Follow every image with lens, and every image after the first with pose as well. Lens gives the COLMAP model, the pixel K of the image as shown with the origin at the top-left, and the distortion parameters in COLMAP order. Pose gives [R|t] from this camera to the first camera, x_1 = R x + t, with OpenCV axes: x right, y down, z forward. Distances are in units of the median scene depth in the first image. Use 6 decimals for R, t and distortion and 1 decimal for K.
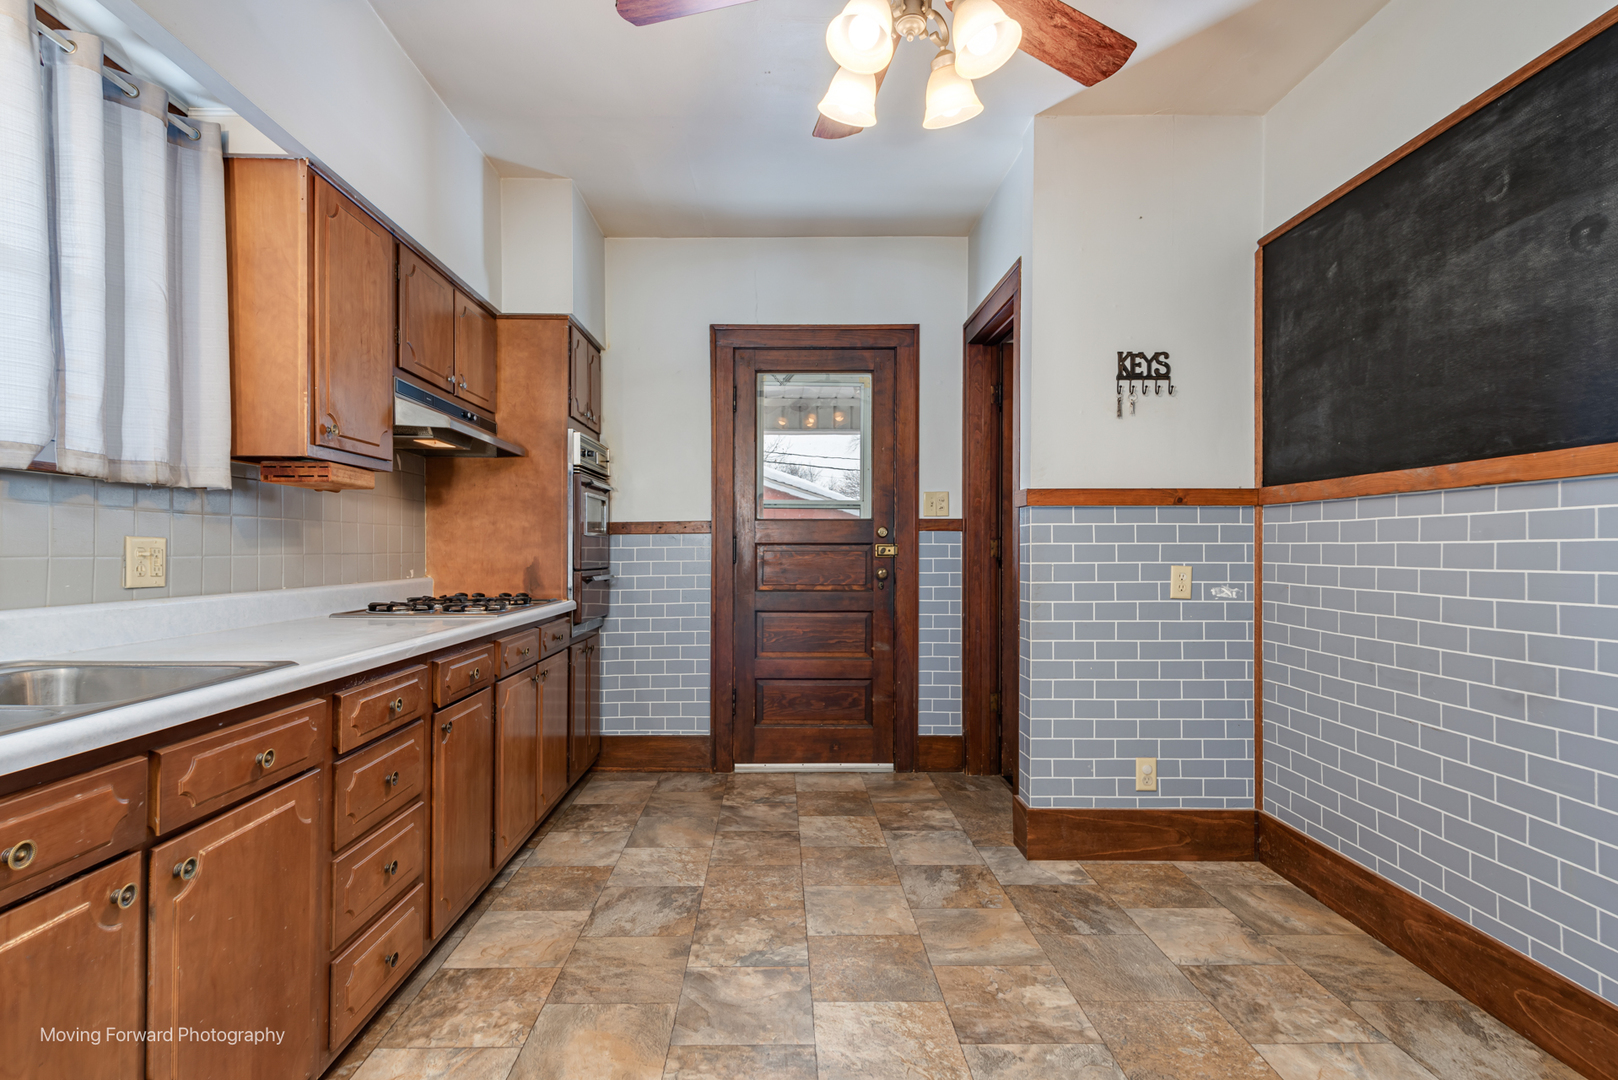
lens RADIAL K [[780.1, 0, 768.8], [0, 780.1, 540.6], [0, 0, 1]] dist [0.026043, -0.022285]
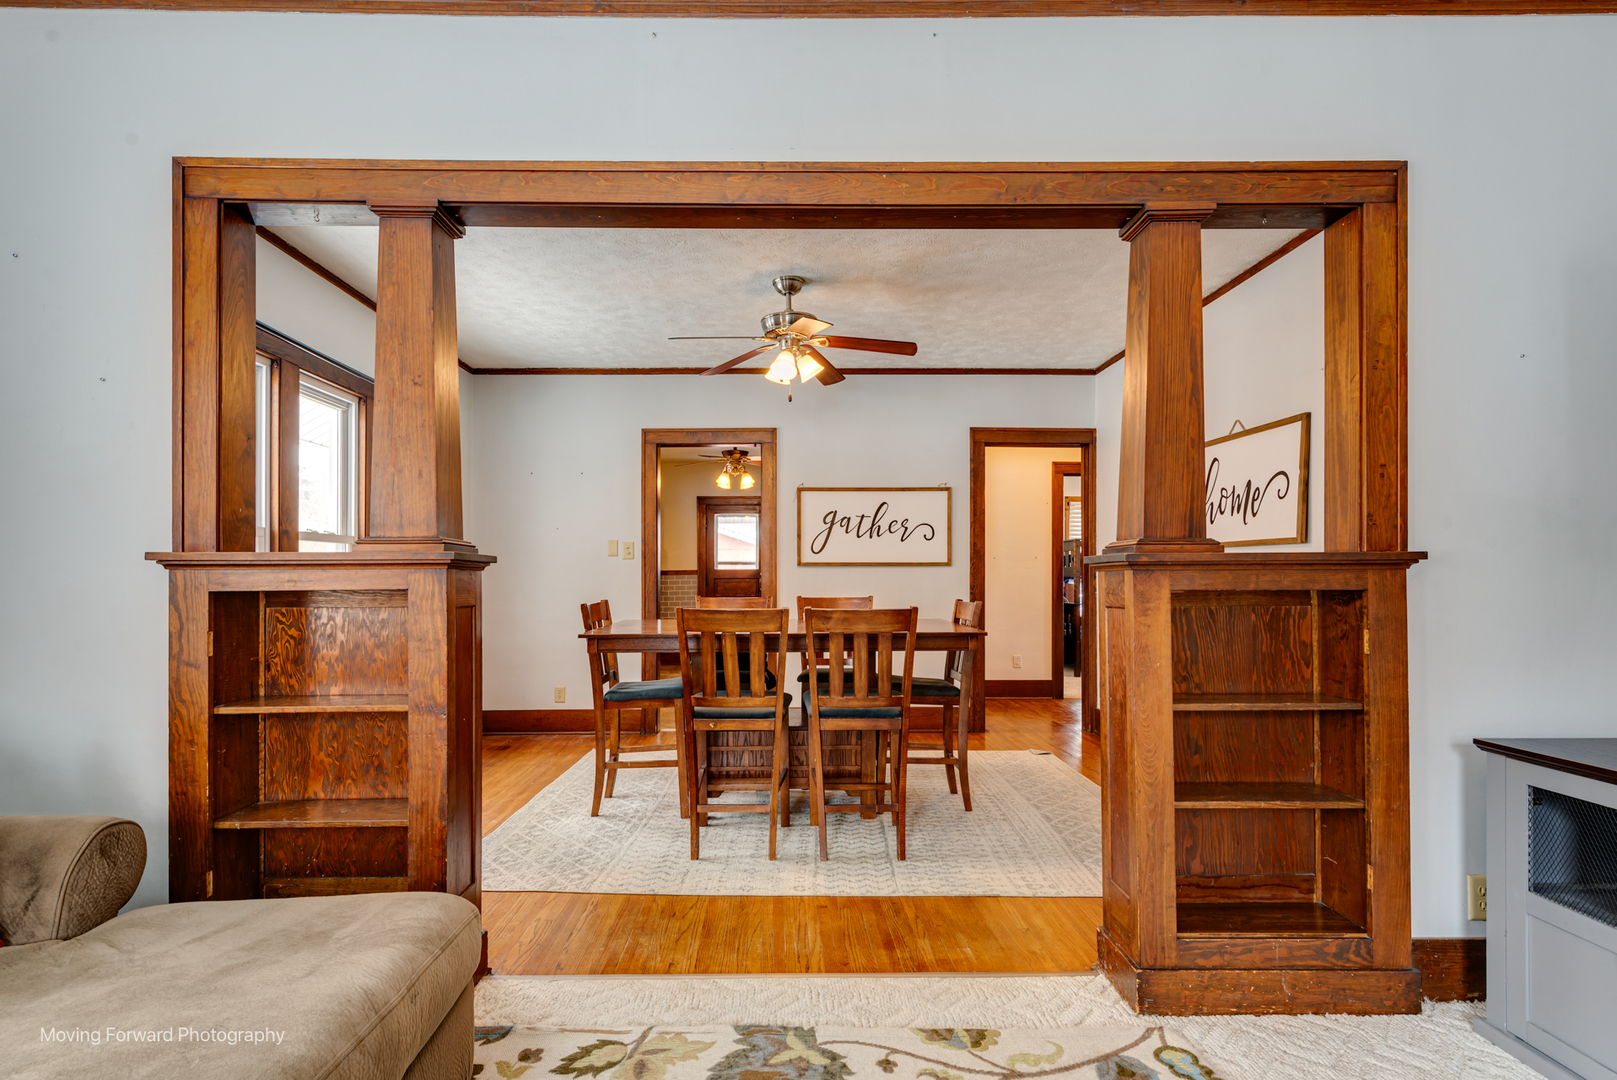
lens RADIAL K [[779.6, 0, 775.0], [0, 779.6, 577.5], [0, 0, 1]] dist [0.006411, -0.000394]
pose [[0.999932, -0.005120, 0.010509, 0.192606], [0.005075, 0.999978, 0.004289, -0.011397], [-0.010531, -0.004235, 0.999936, -1.952457]]
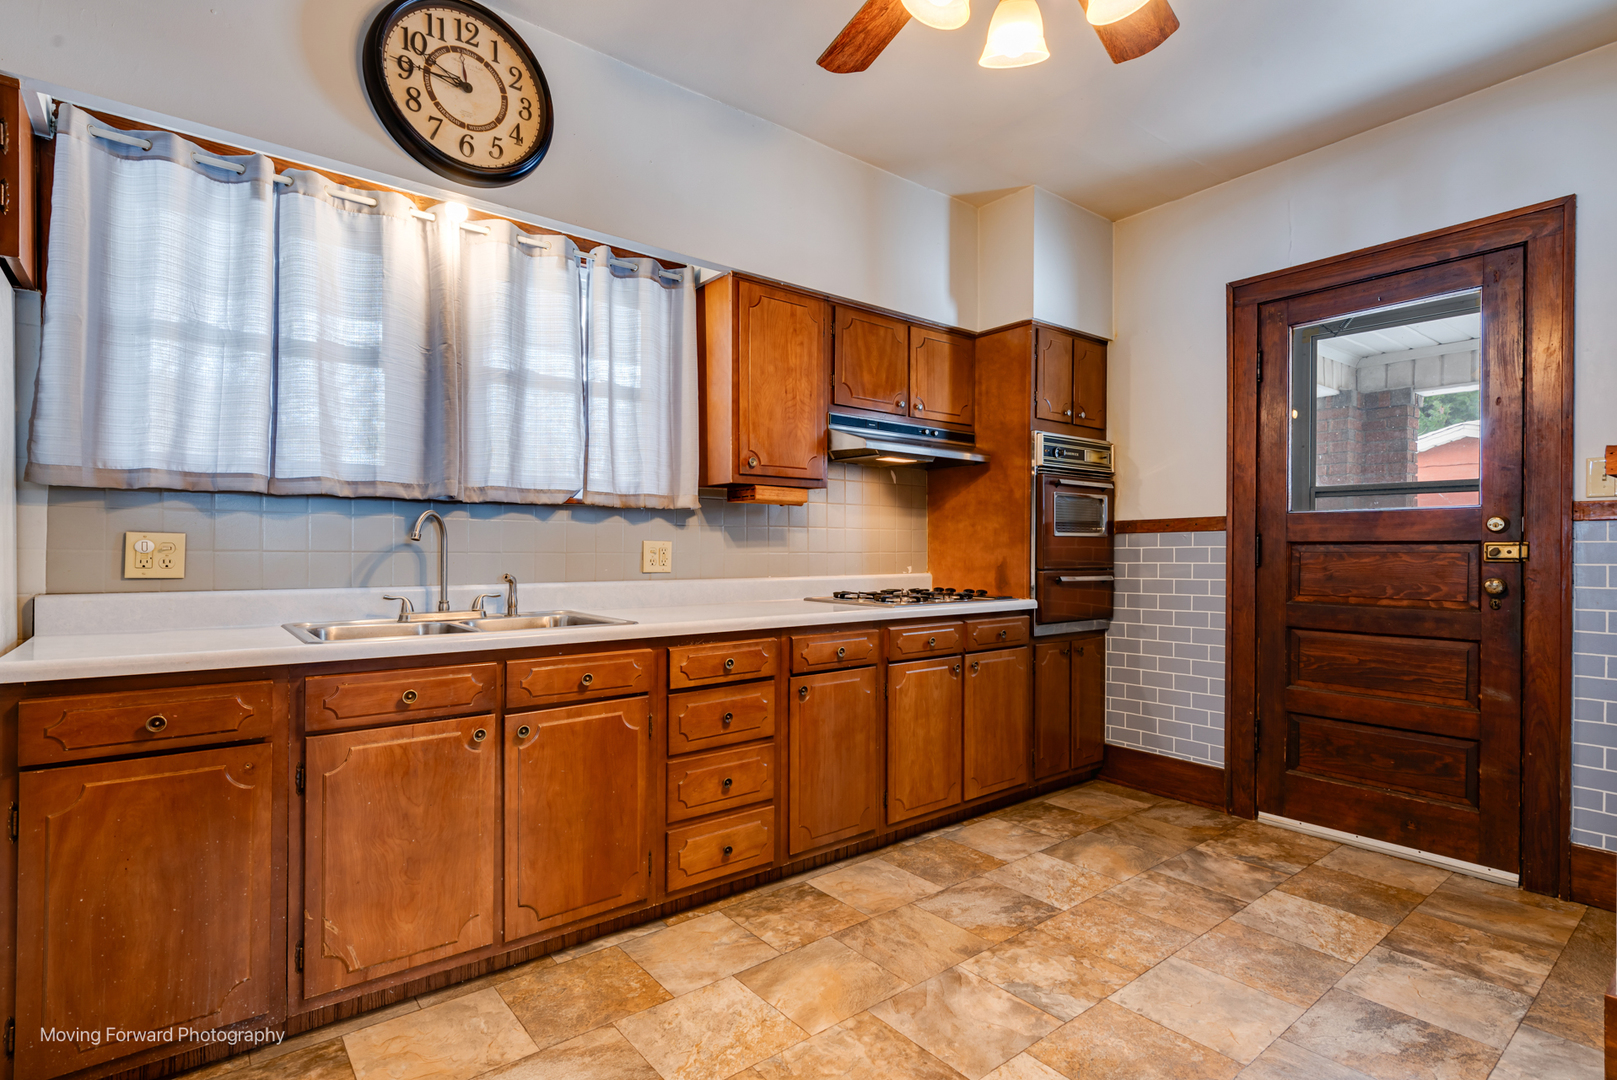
lens RADIAL K [[768.7, 0, 808.5], [0, 768.7, 540.0], [0, 0, 1]] dist [0.003048, -0.001275]
pose [[0.623555, -0.007938, -0.781739, 0.346087], [0.007163, 0.999964, -0.004441, 0.001326], [0.781747, -0.002831, 0.623589, 0.148972]]
